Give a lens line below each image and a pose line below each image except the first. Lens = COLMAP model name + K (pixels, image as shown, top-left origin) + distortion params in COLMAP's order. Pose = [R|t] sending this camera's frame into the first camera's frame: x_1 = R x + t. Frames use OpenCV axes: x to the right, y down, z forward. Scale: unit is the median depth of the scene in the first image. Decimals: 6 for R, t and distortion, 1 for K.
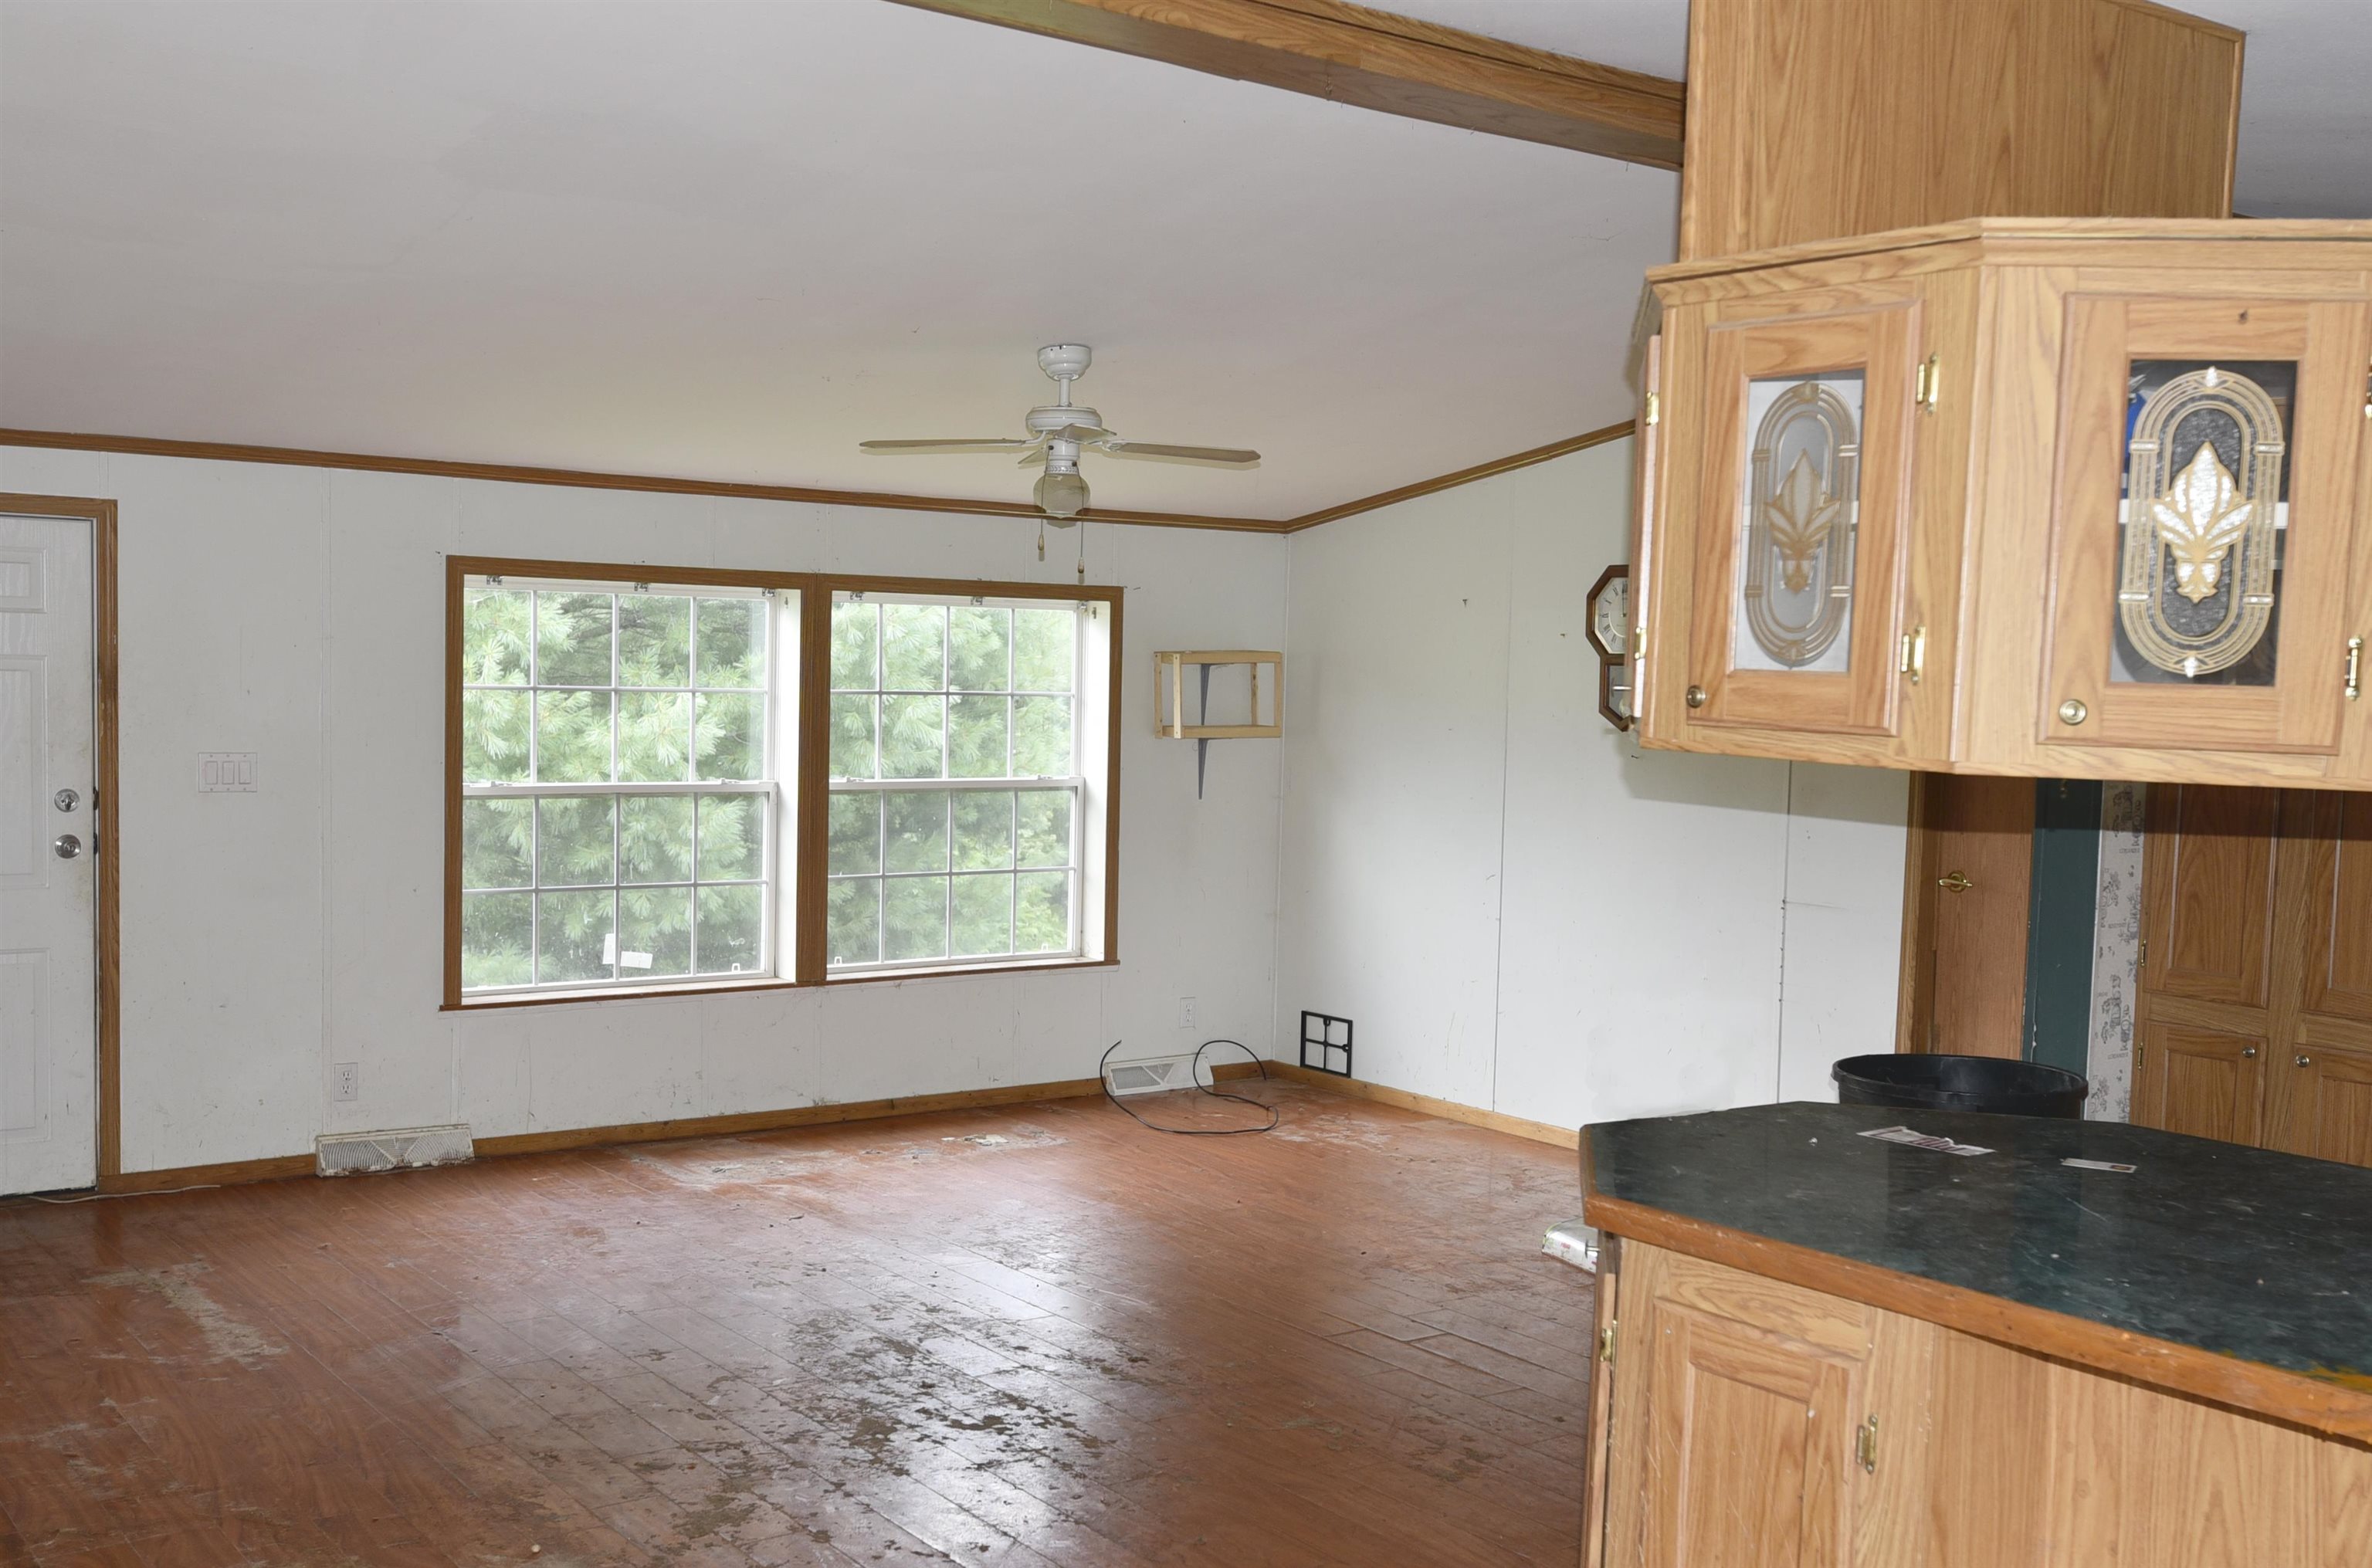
lens RADIAL K [[2414.8, 0, 1174.5], [0, 2414.8, 790.1], [0, 0, 1]] dist [-0.002962, 0.000000]
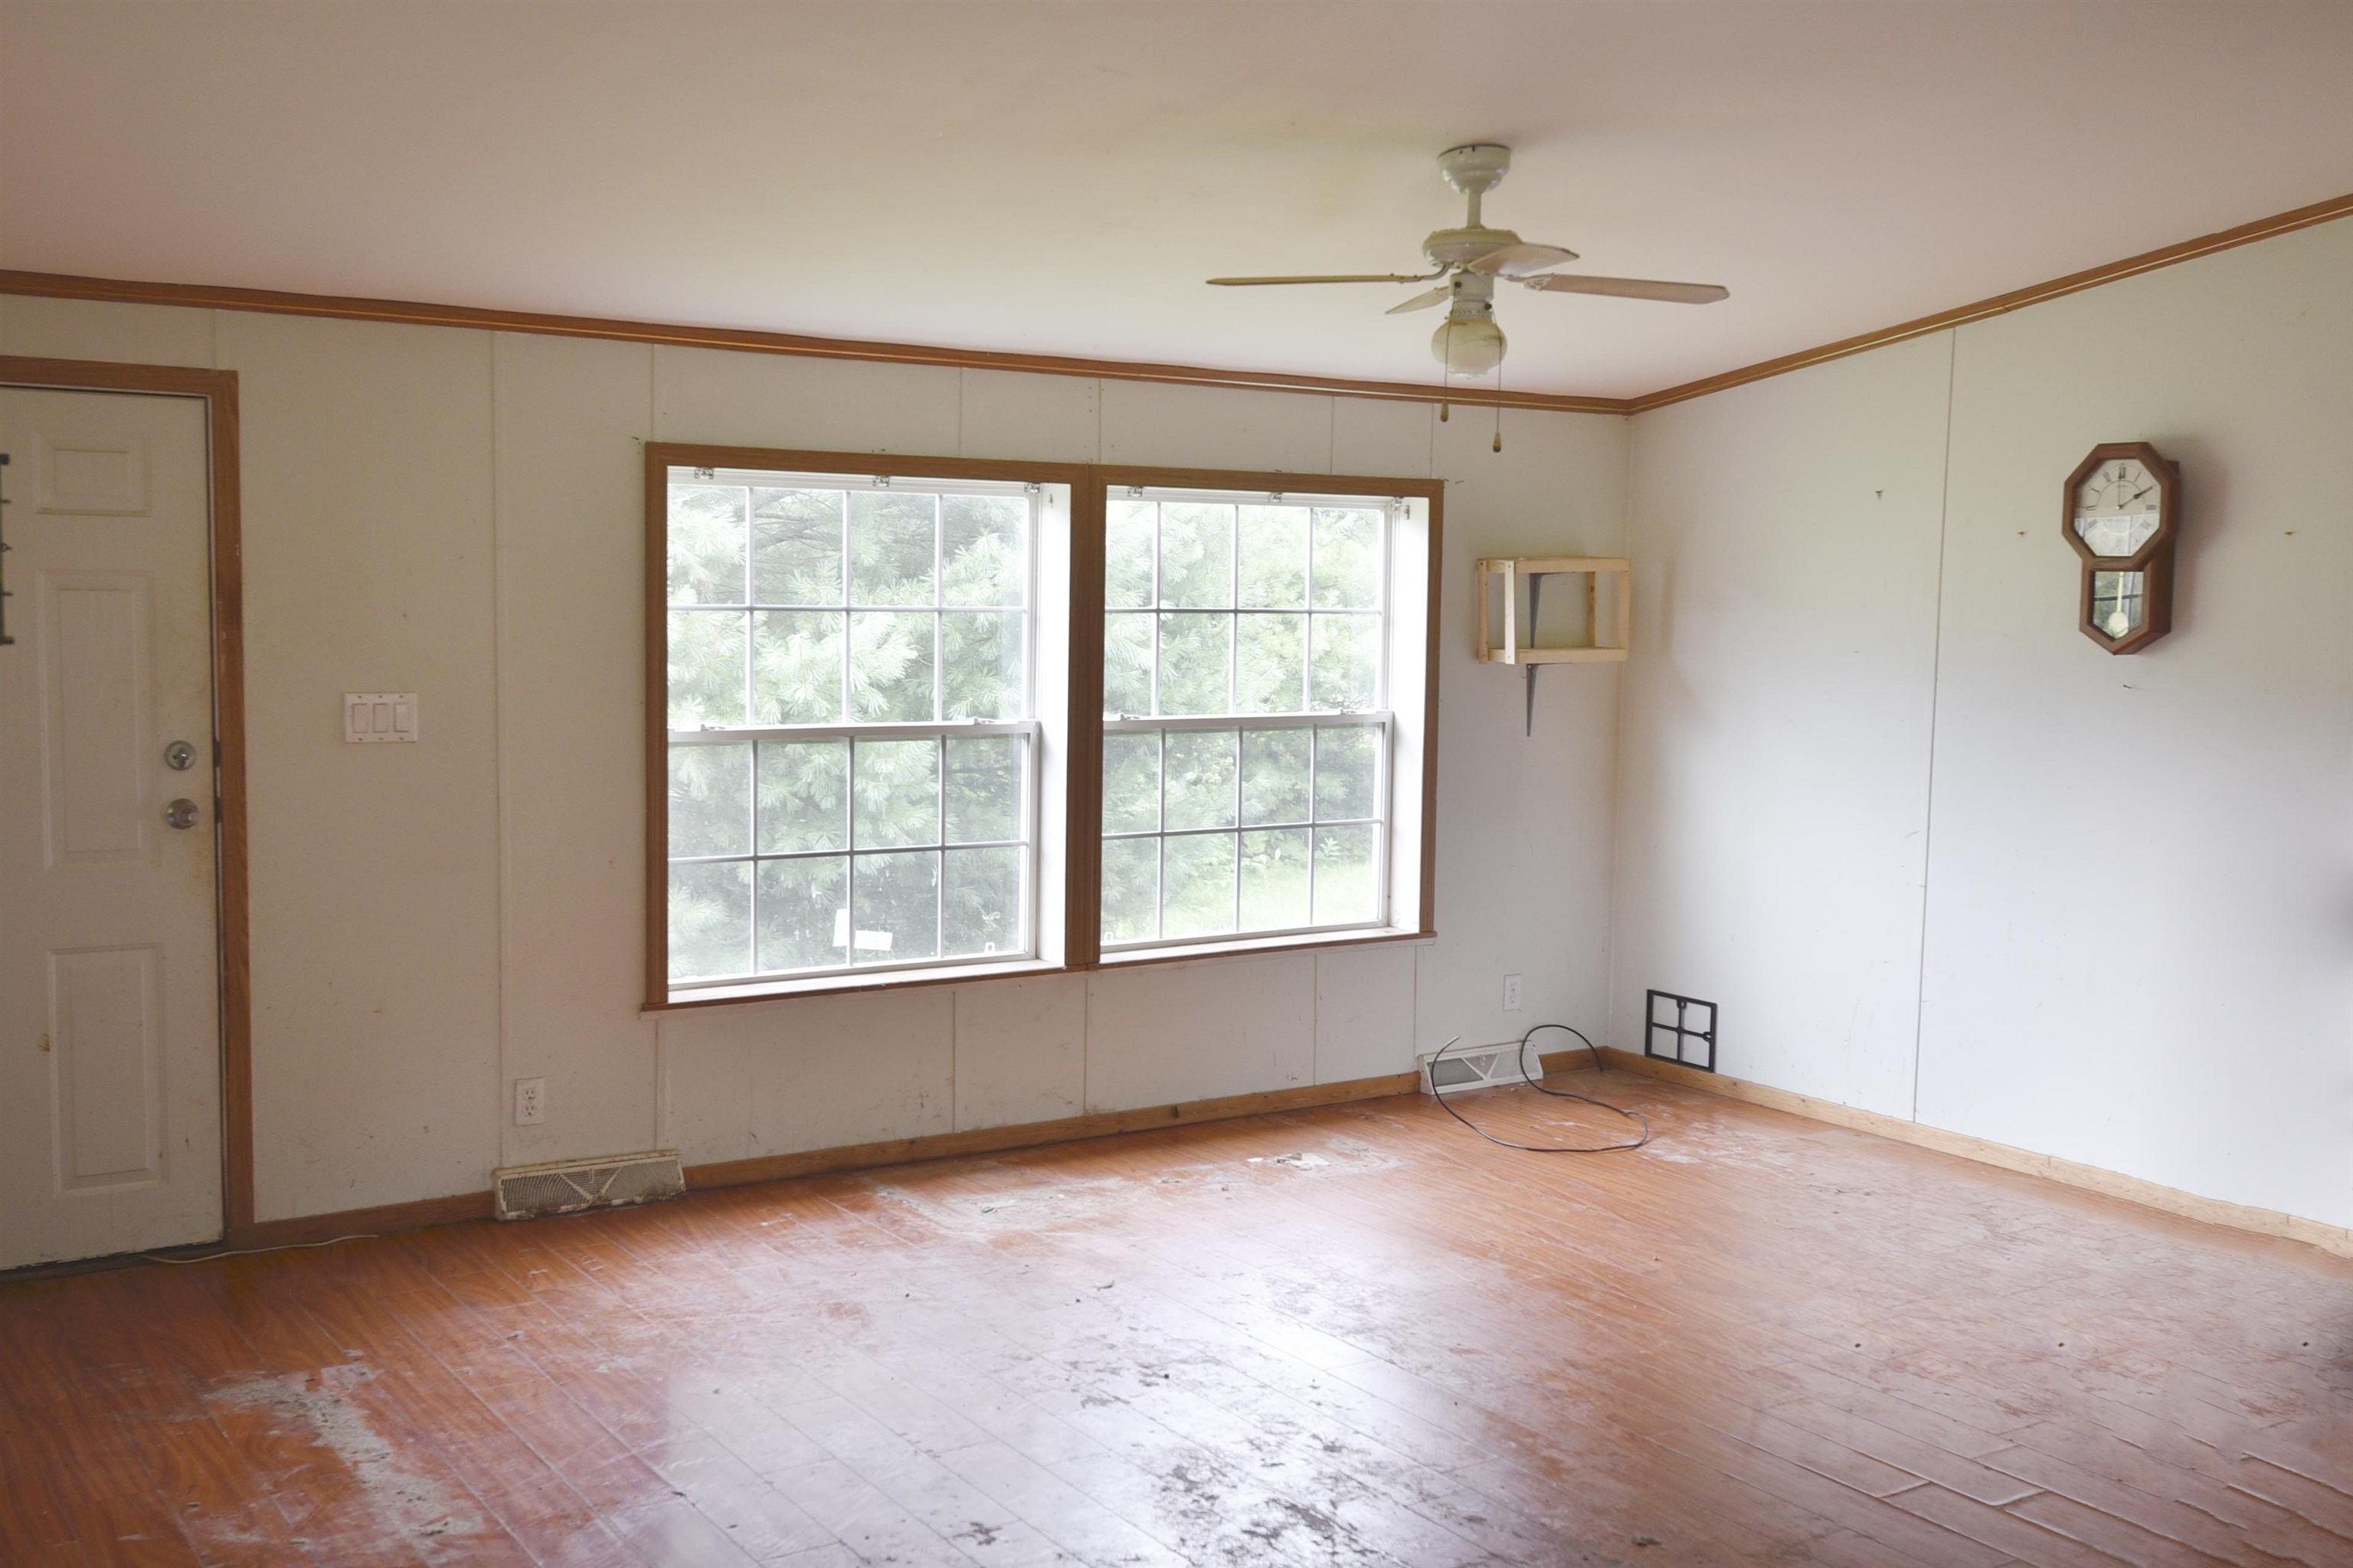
lens RADIAL K [[2395.7, 0, 1183.4], [0, 2395.7, 781.3], [0, 0, 1]] dist [-0.002962, 0.000000]
pose [[0.999040, -0.002585, -0.043721, -0.088298], [0.004039, 0.999441, 0.033194, -0.010558], [0.043611, -0.033339, 0.998492, 0.212026]]
